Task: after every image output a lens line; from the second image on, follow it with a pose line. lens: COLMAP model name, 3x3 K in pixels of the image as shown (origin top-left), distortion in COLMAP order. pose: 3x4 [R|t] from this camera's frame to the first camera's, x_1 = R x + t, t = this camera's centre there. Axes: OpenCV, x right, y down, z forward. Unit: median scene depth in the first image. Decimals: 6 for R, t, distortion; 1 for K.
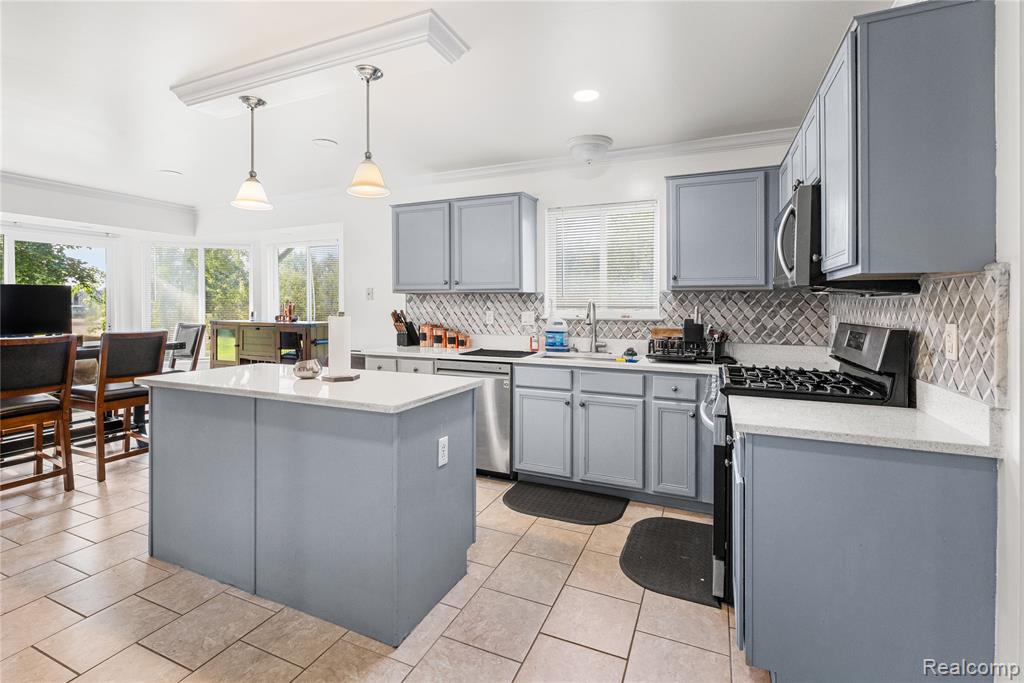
lens RADIAL K [[474.2, 0, 512.0], [0, 474.2, 341.5], [0, 0, 1]] dist [0.002415, 0.000482]
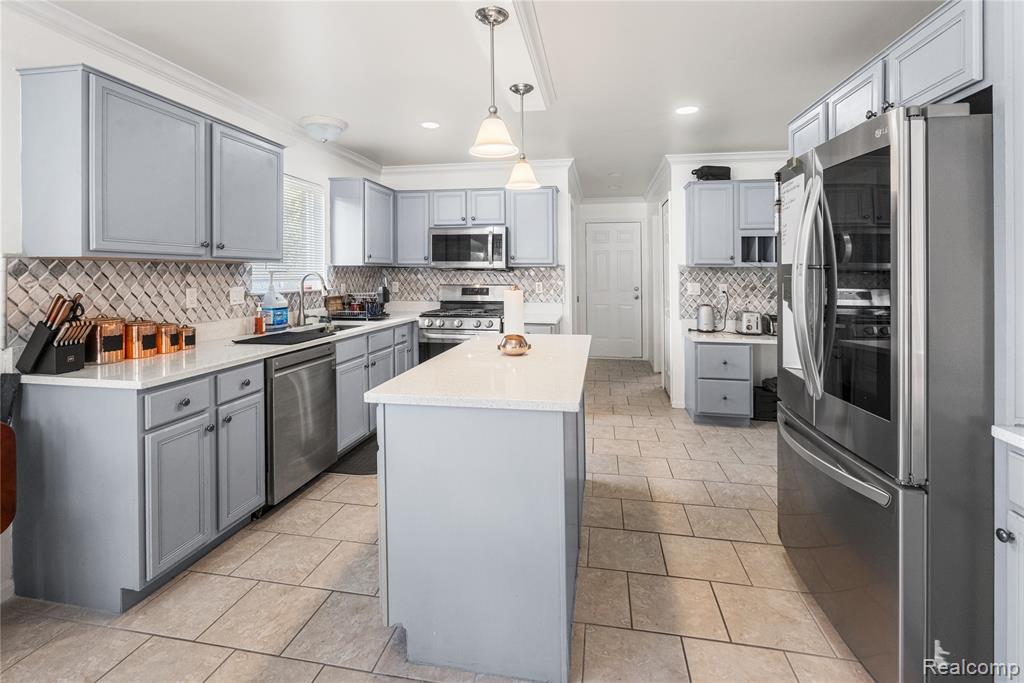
lens RADIAL K [[467.5, 0, 509.8], [0, 467.5, 320.3], [0, 0, 1]] dist [-0.002222, -0.000135]
pose [[-0.222837, -0.097740, 0.969944, -0.810911], [0.081199, 0.989643, 0.118380, -0.062626], [-0.971468, 0.105138, -0.212593, 0.722581]]
